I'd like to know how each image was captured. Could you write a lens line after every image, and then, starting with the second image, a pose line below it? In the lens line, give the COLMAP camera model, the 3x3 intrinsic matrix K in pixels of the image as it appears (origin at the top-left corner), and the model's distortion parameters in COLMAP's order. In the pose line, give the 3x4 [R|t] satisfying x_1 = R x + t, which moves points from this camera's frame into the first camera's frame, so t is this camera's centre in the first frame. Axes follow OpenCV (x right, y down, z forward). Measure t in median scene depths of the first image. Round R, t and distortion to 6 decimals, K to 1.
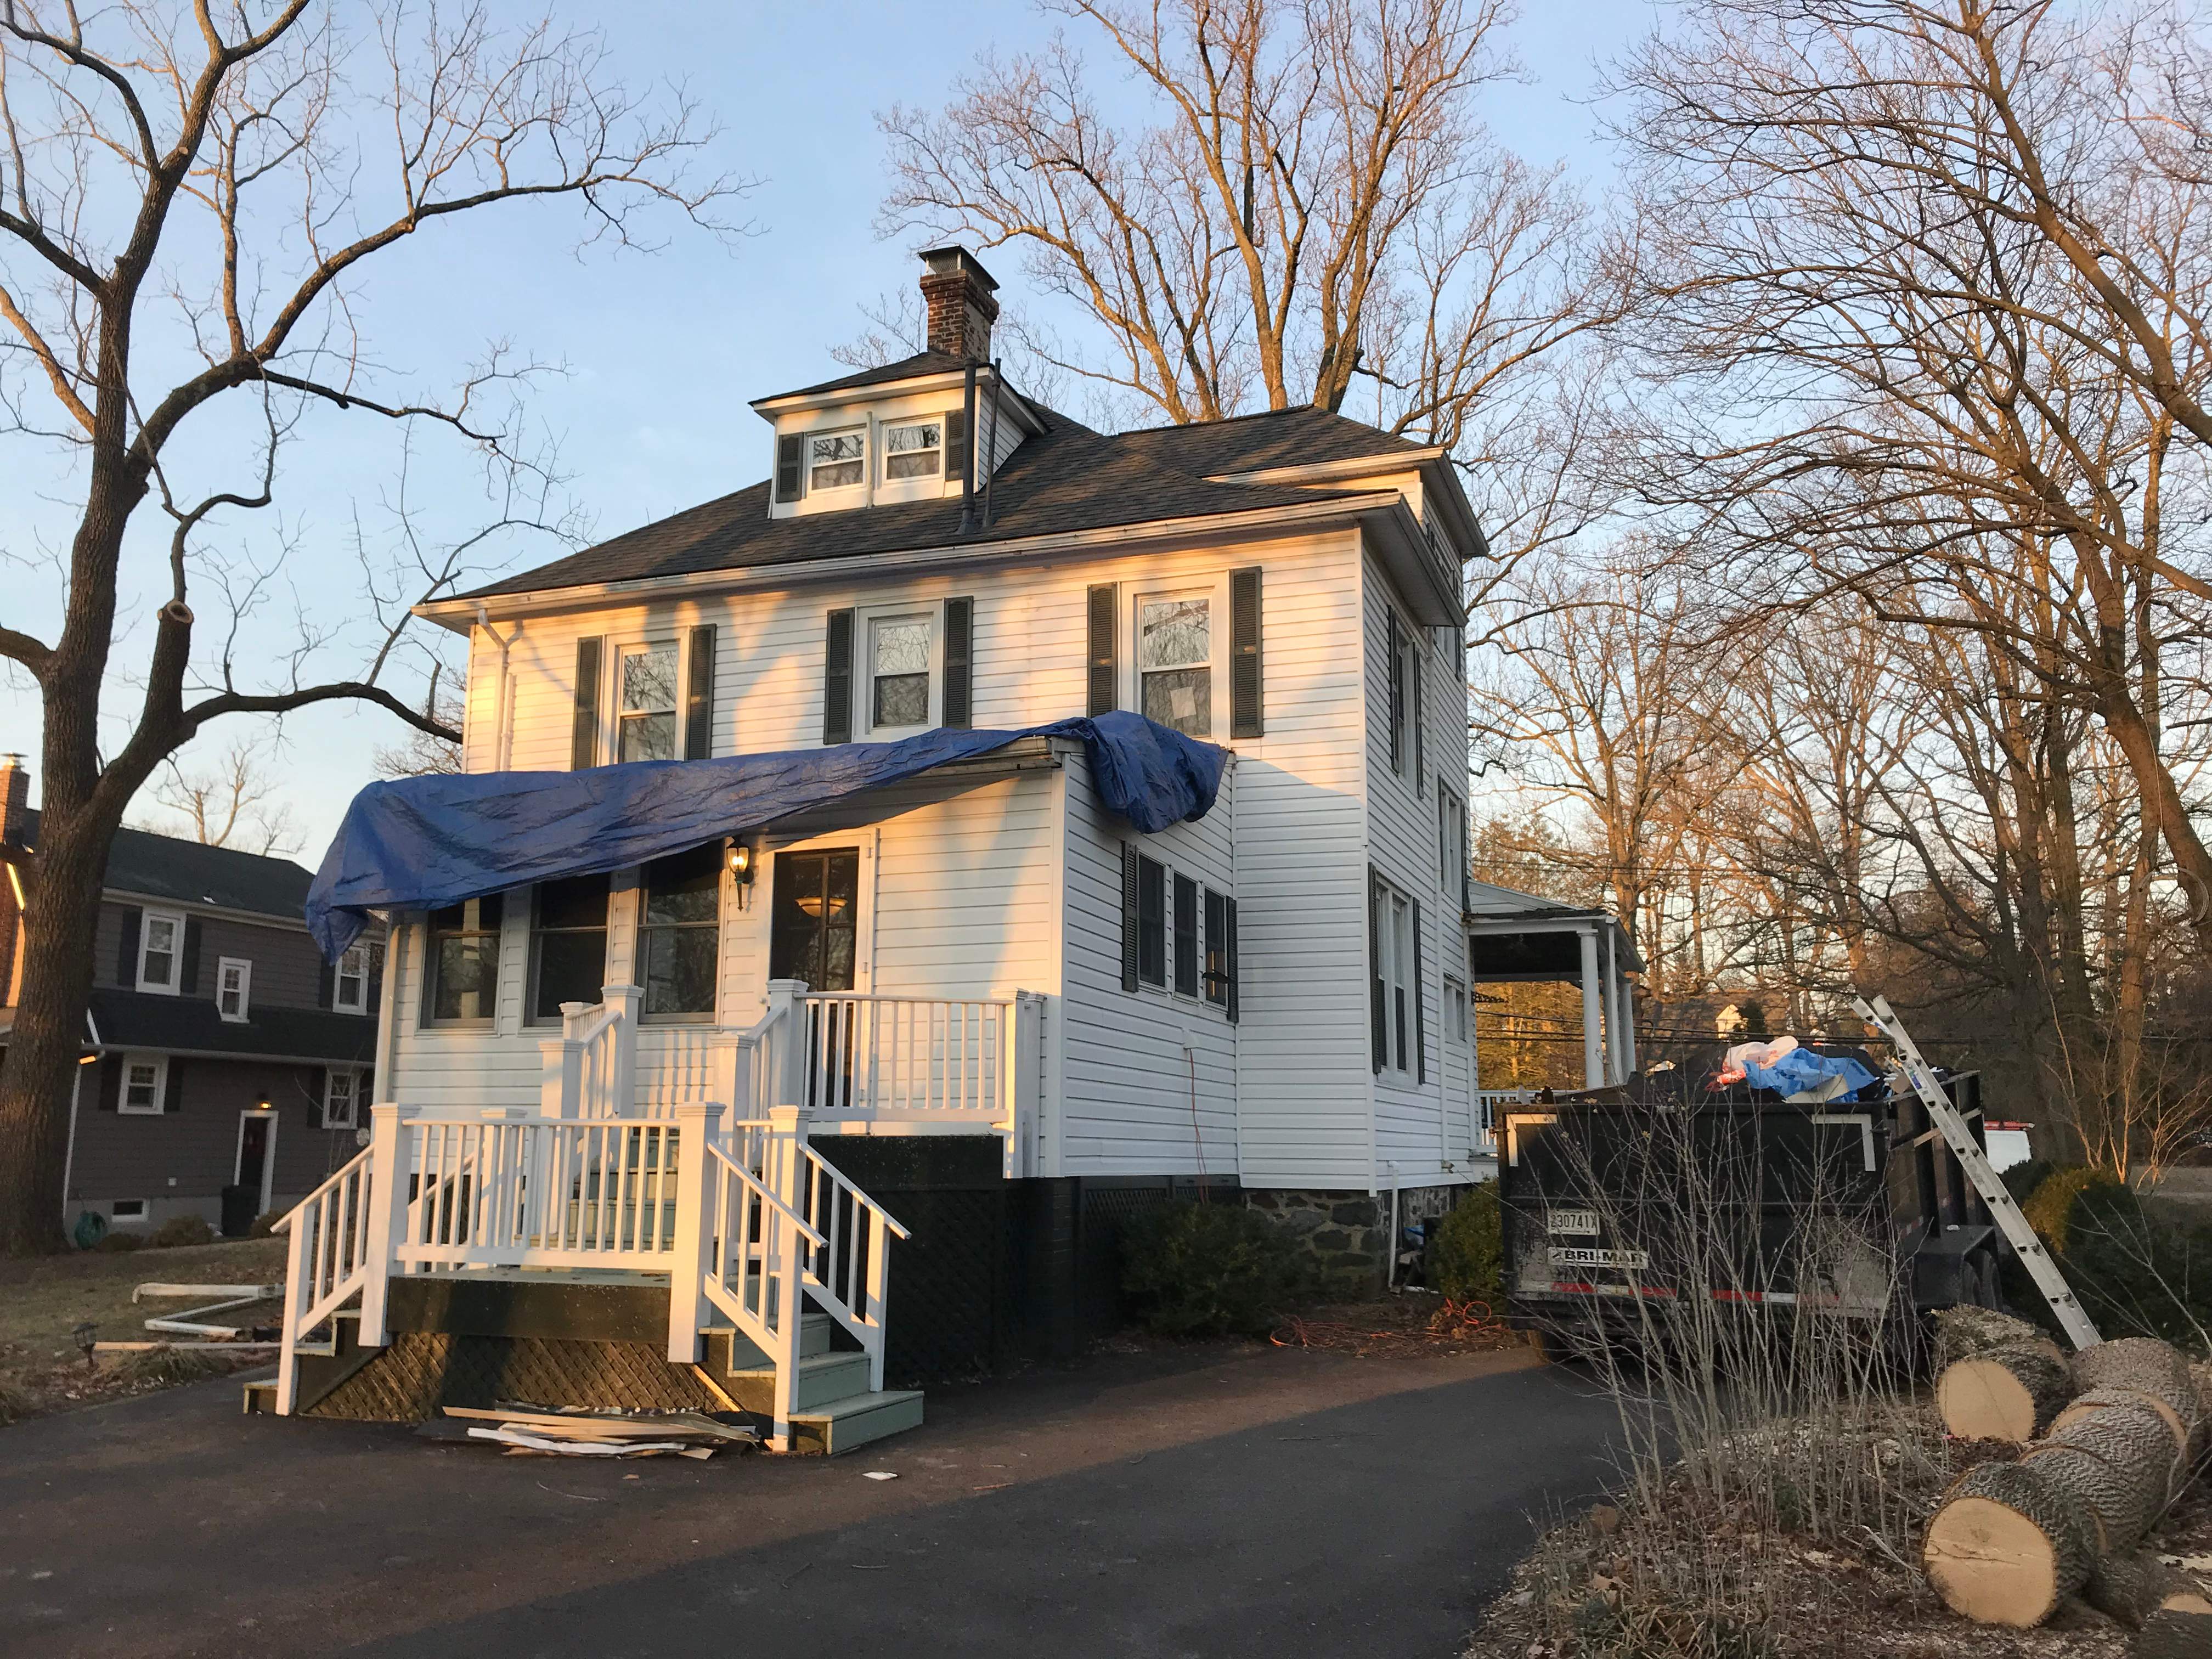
lens RADIAL K [[1773.3, 0, 1114.1], [0, 1773.3, 816.8], [0, 0, 1]] dist [0.030508, -0.007193]
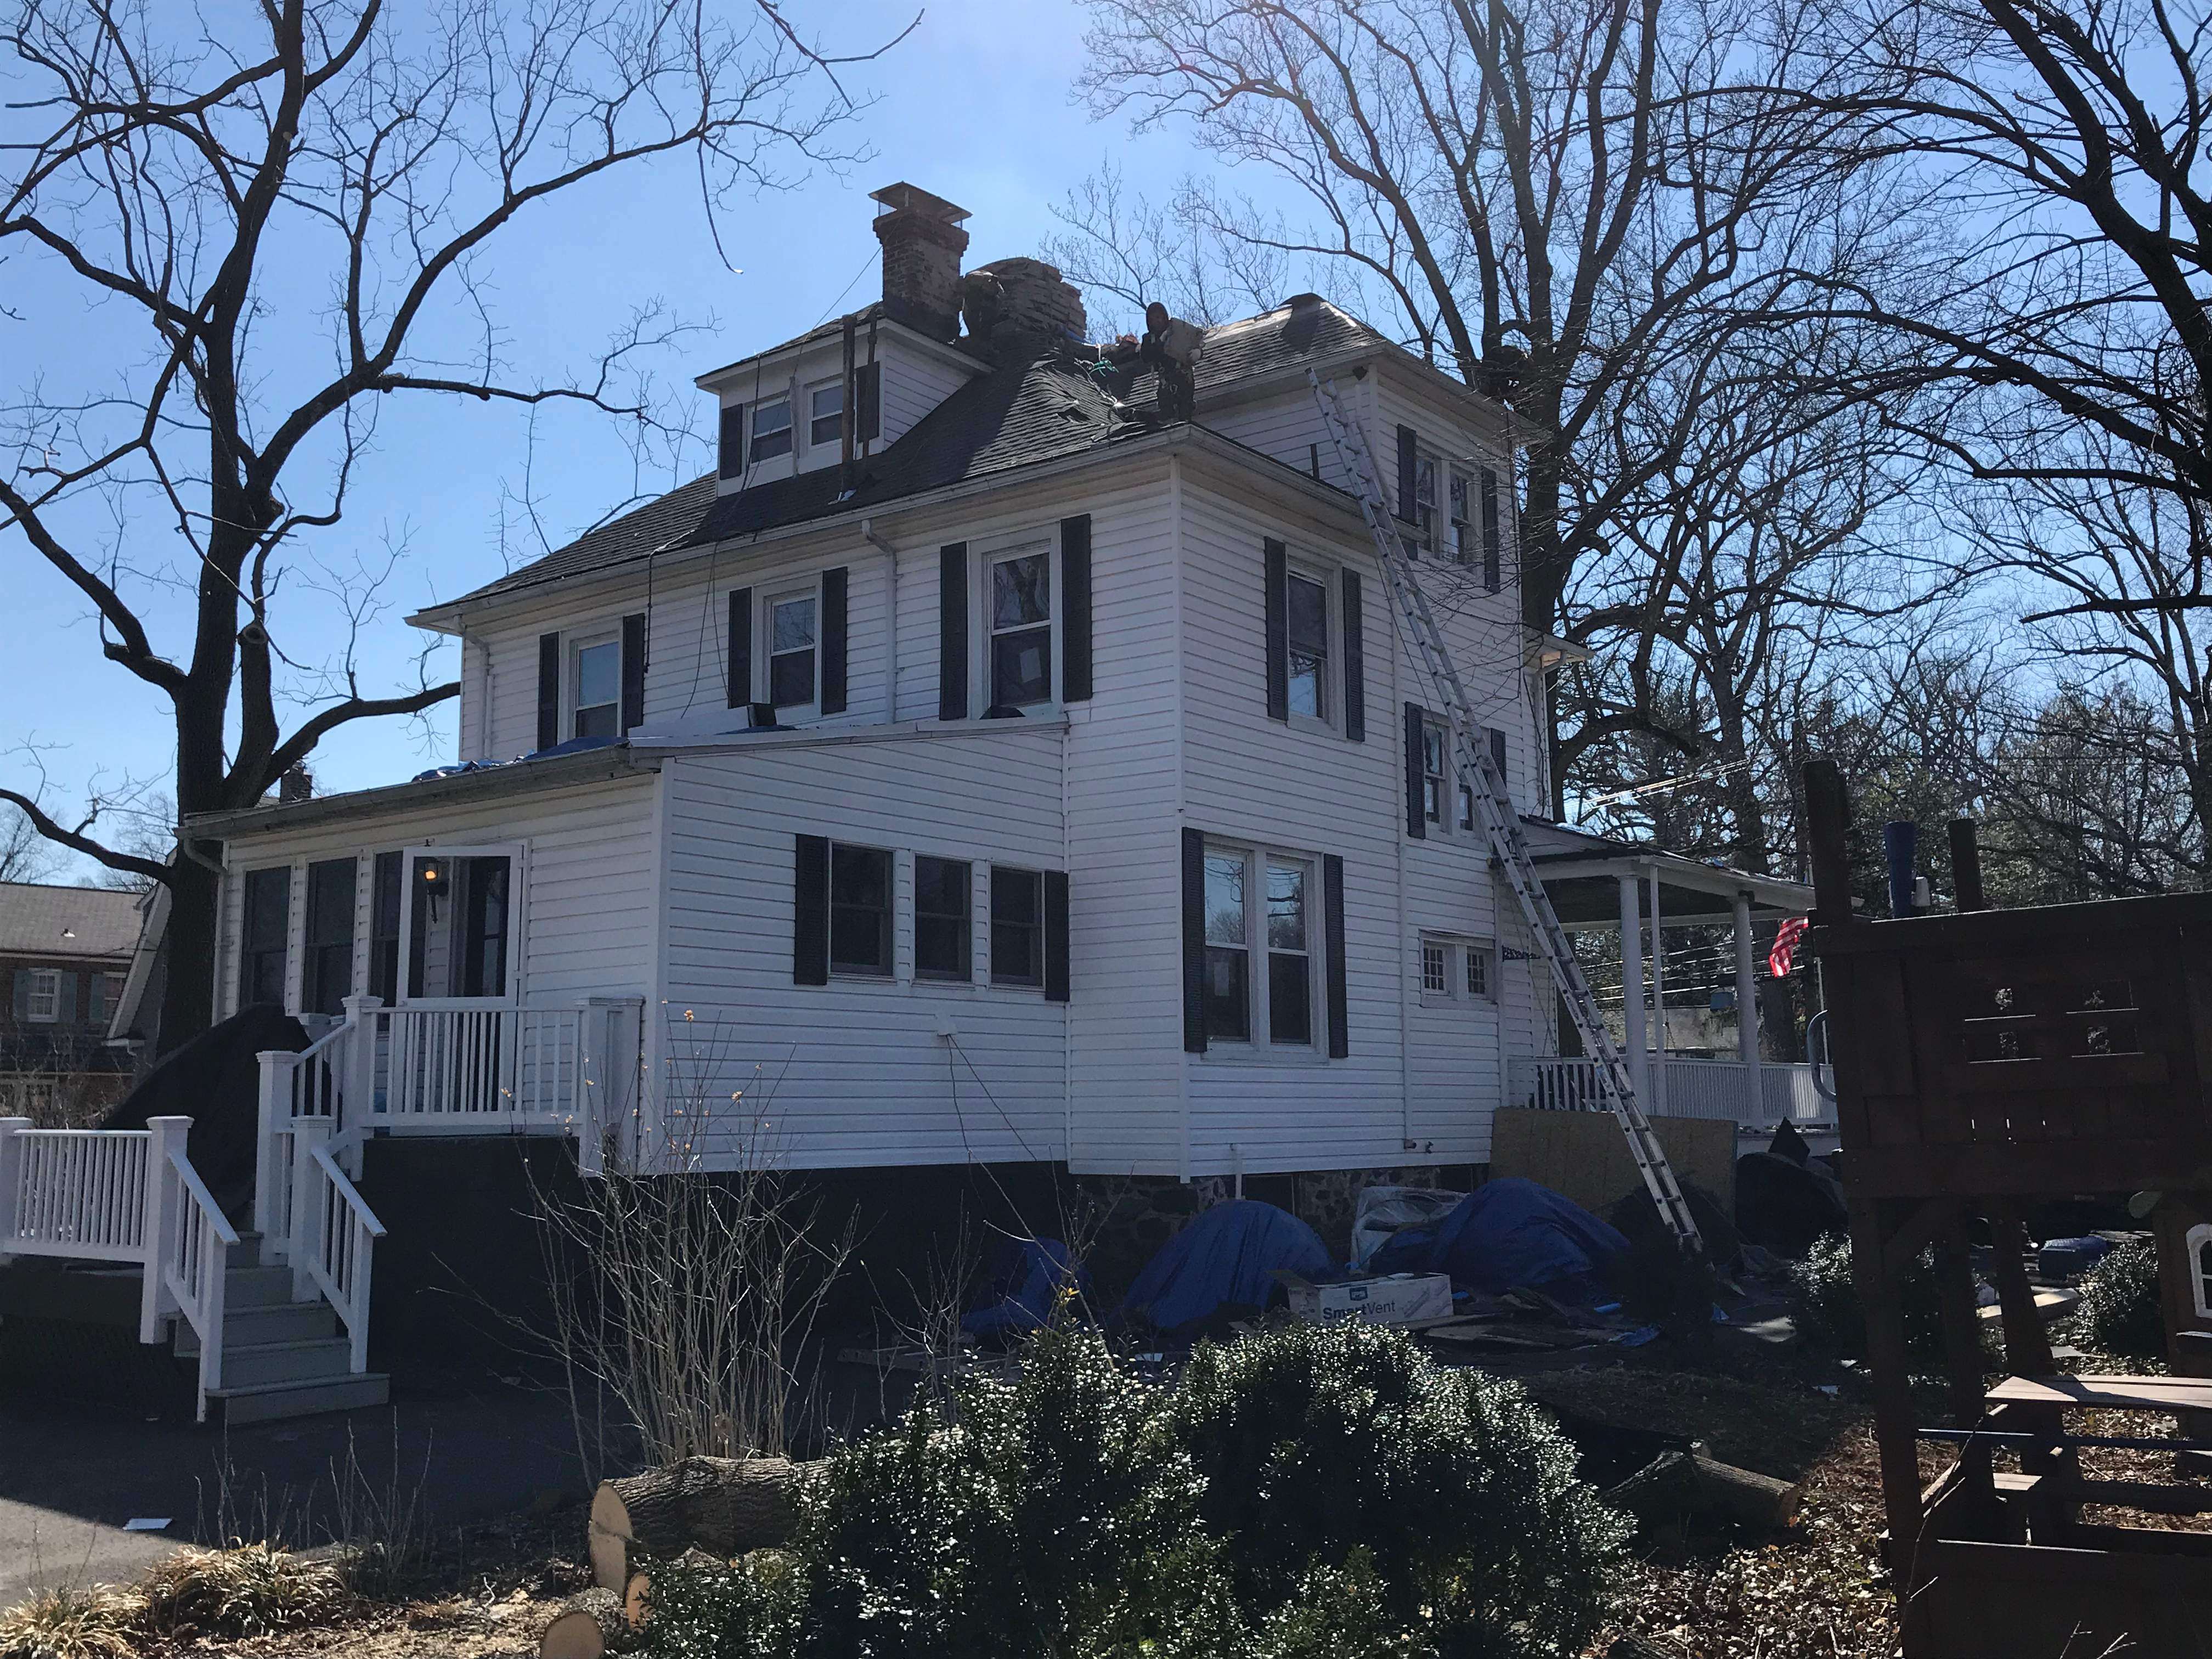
lens RADIAL K [[2049.3, 0, 1106.0], [0, 2049.3, 829.5], [0, 0, 1]] dist [0.053109, -0.105101]
pose [[0.956291, -0.053875, -0.287412, 0.285919], [0.068069, 0.996894, 0.039617, -0.013163], [0.284385, -0.057450, 0.956987, -0.029738]]
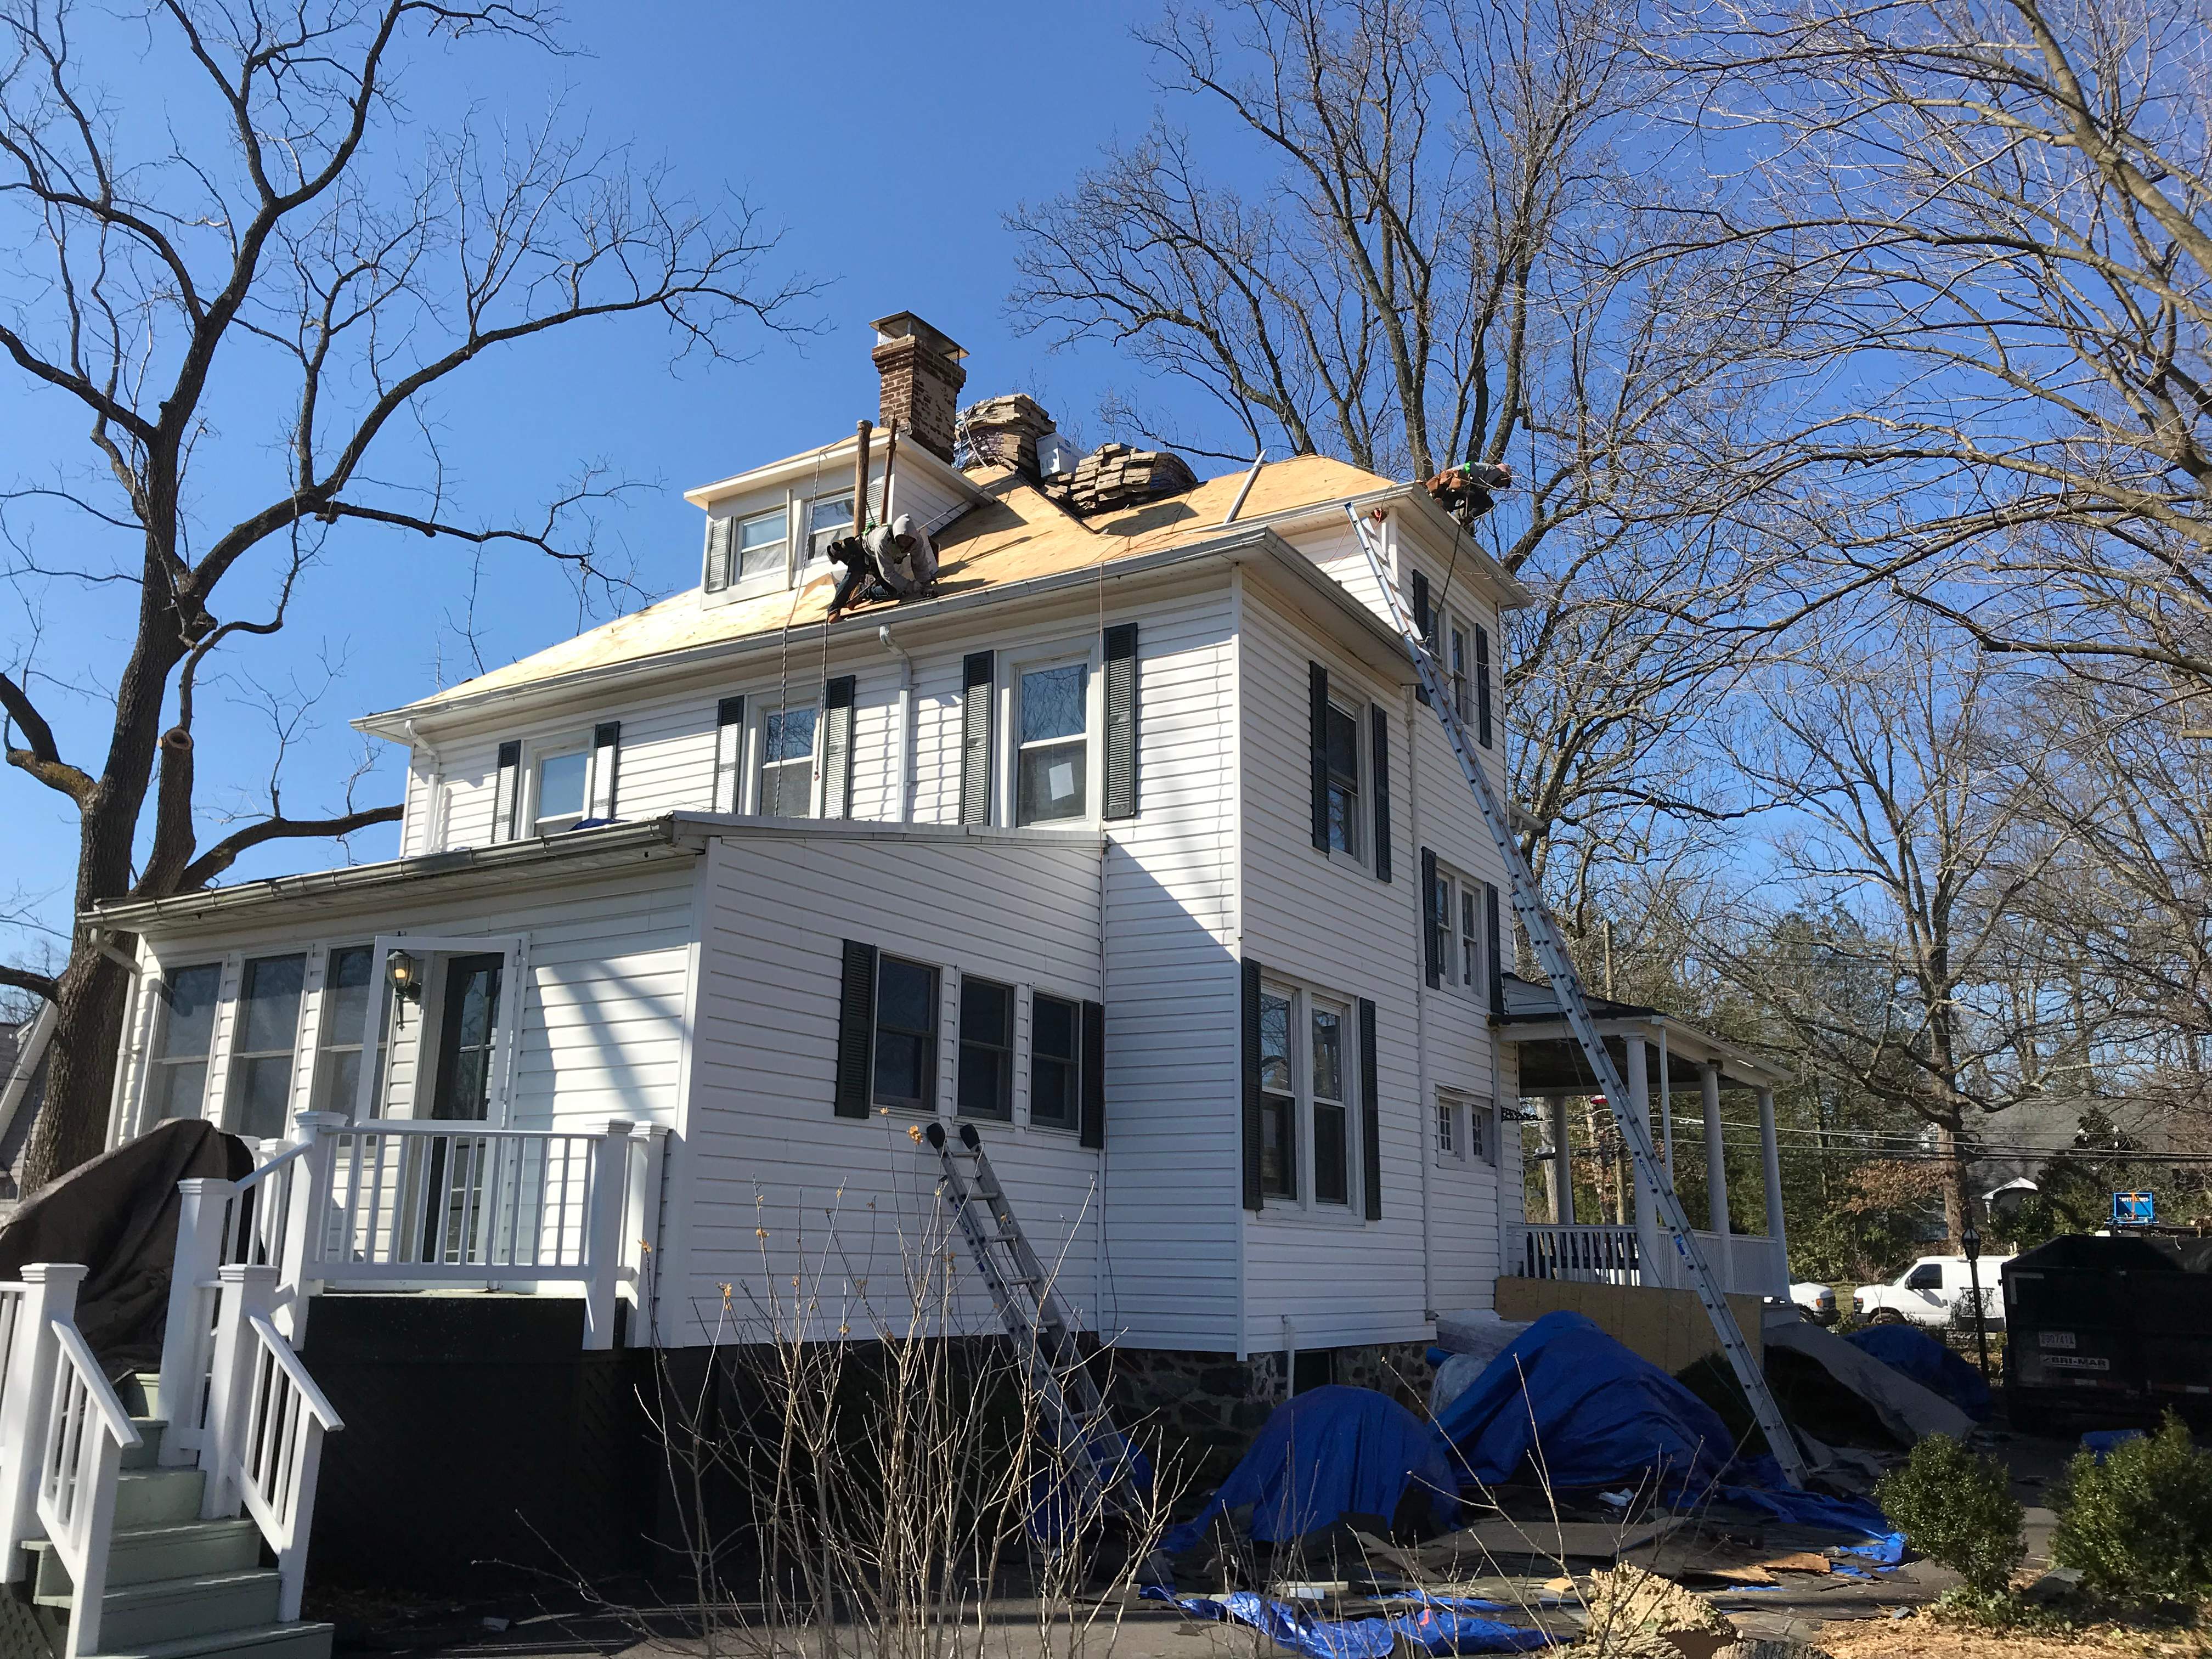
lens RADIAL K [[1793.7, 0, 1101.2], [0, 1793.7, 825.4], [0, 0, 1]] dist [0.039580, -0.062100]
pose [[0.981421, -0.038587, -0.187947, 0.166099], [0.028112, 0.997916, -0.058084, 0.006832], [0.189797, 0.051722, 0.980460, 0.097719]]
